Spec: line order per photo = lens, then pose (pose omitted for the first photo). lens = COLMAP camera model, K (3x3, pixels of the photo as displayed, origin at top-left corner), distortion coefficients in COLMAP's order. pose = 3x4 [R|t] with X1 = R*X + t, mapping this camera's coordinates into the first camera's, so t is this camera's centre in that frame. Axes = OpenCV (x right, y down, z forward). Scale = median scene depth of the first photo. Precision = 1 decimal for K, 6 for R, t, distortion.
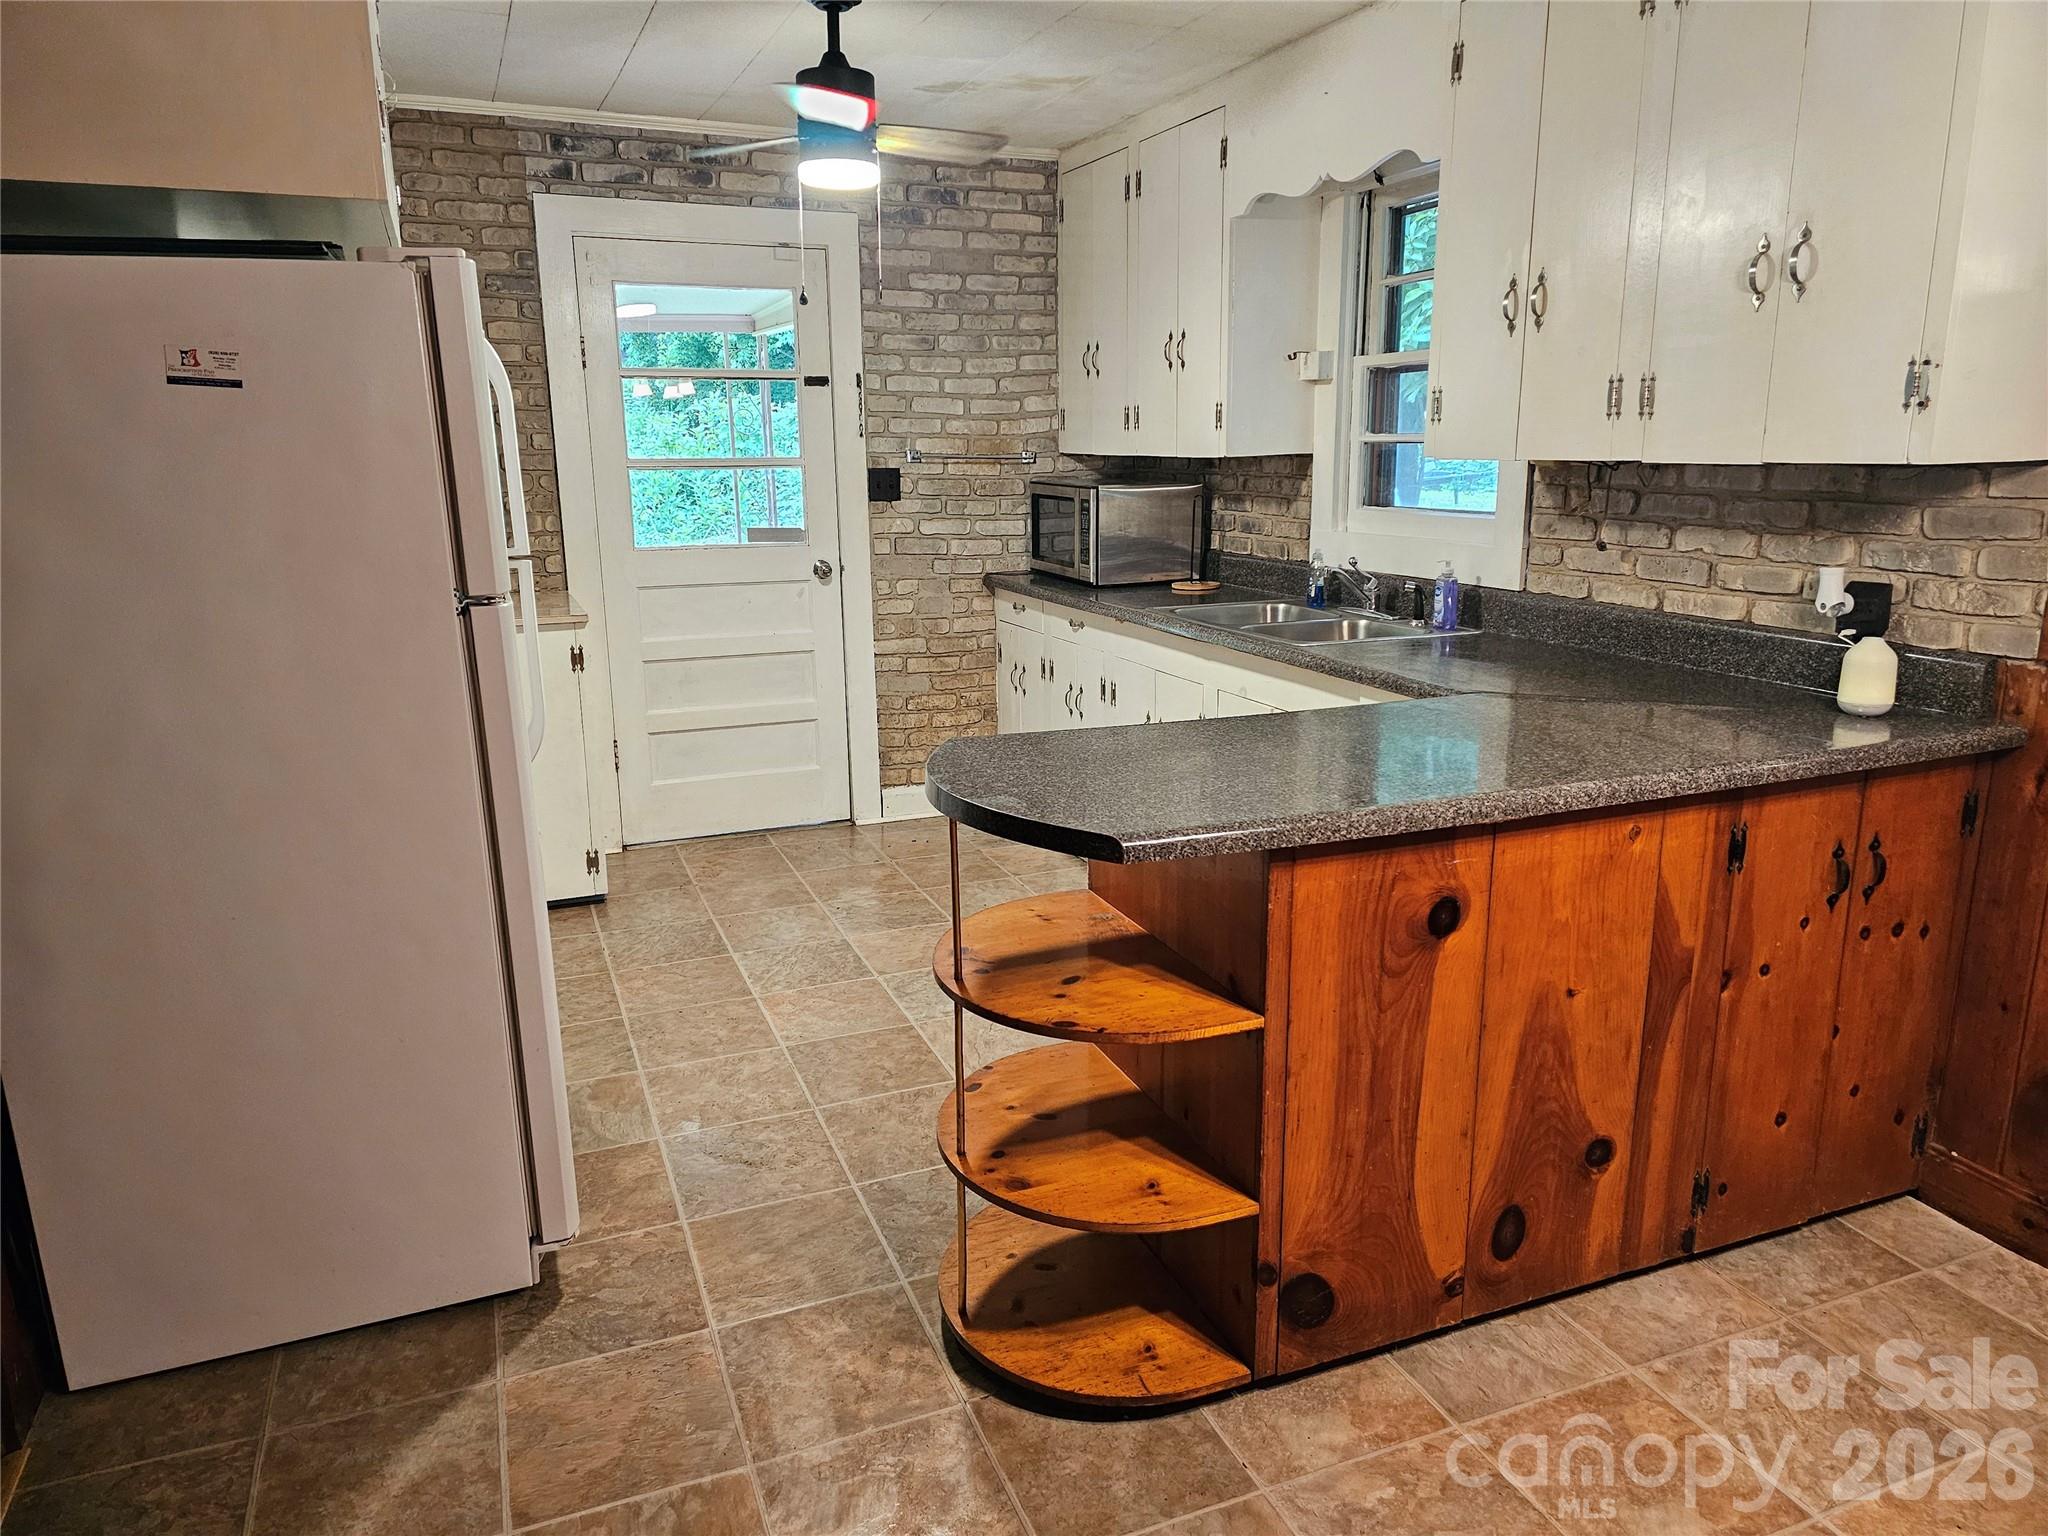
lens RADIAL K [[1358.3, 0, 1019.6], [0, 1358.3, 777.4], [0, 0, 1]] dist [0.060227, -0.069526]
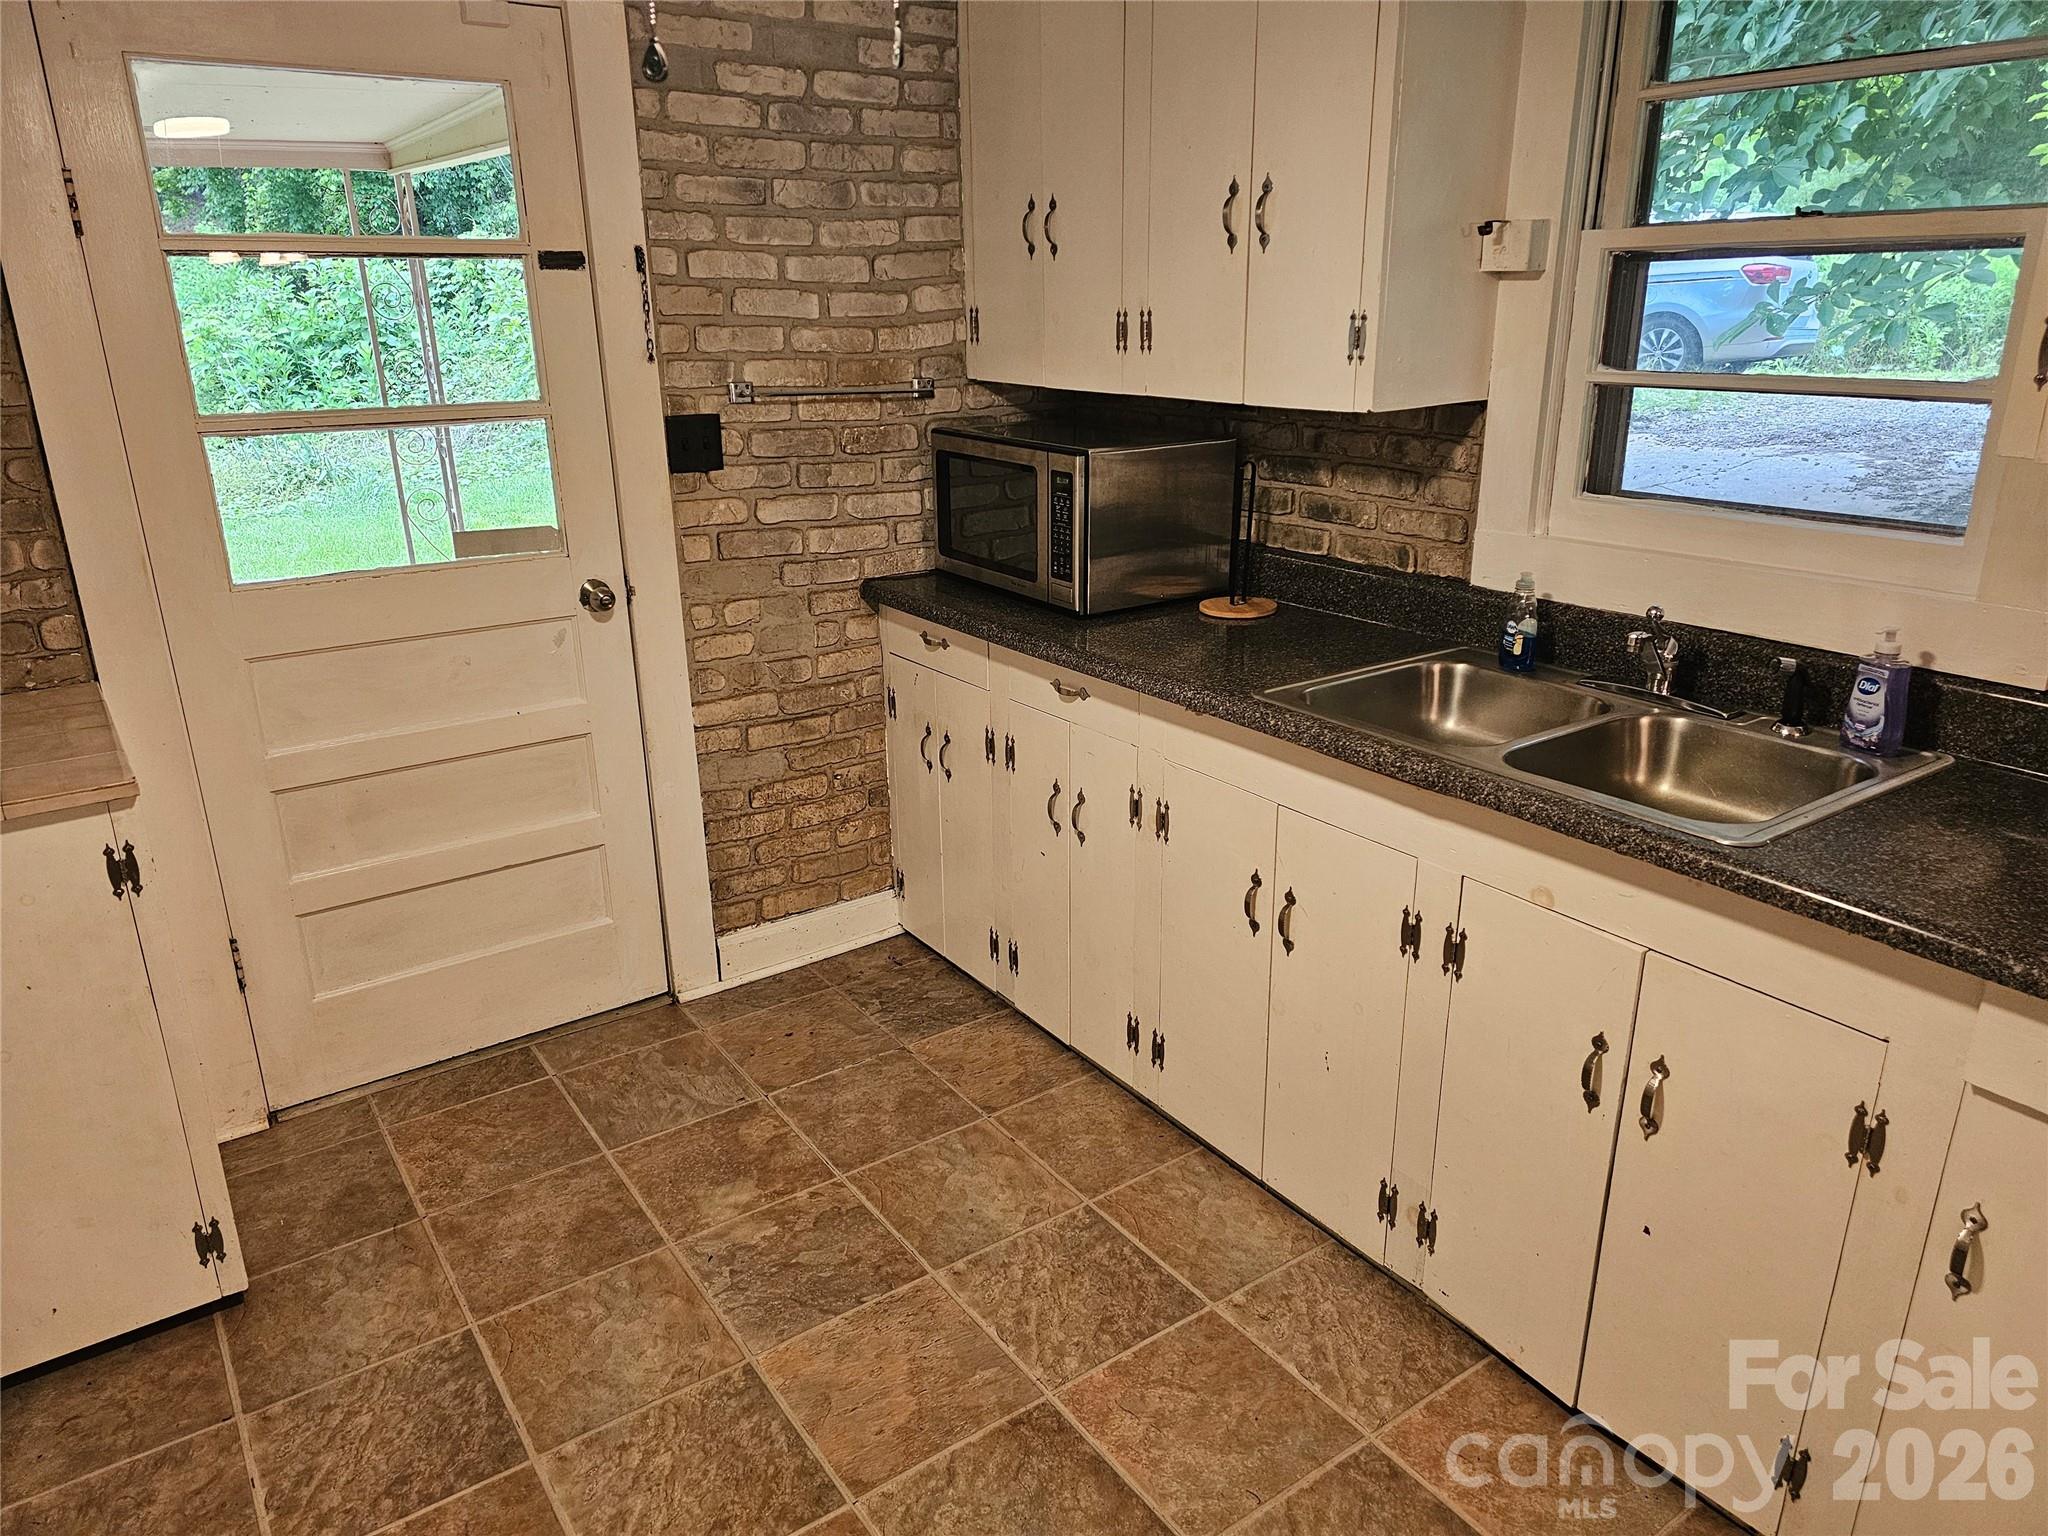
lens RADIAL K [[1358.3, 0, 1019.6], [0, 1358.3, 777.4], [0, 0, 1]] dist [0.060227, -0.069526]
pose [[0.973347, -0.075738, 0.216471, -0.101476], [0.054993, 0.993436, 0.100305, -0.124451], [-0.222647, -0.085727, 0.971123, 0.391560]]
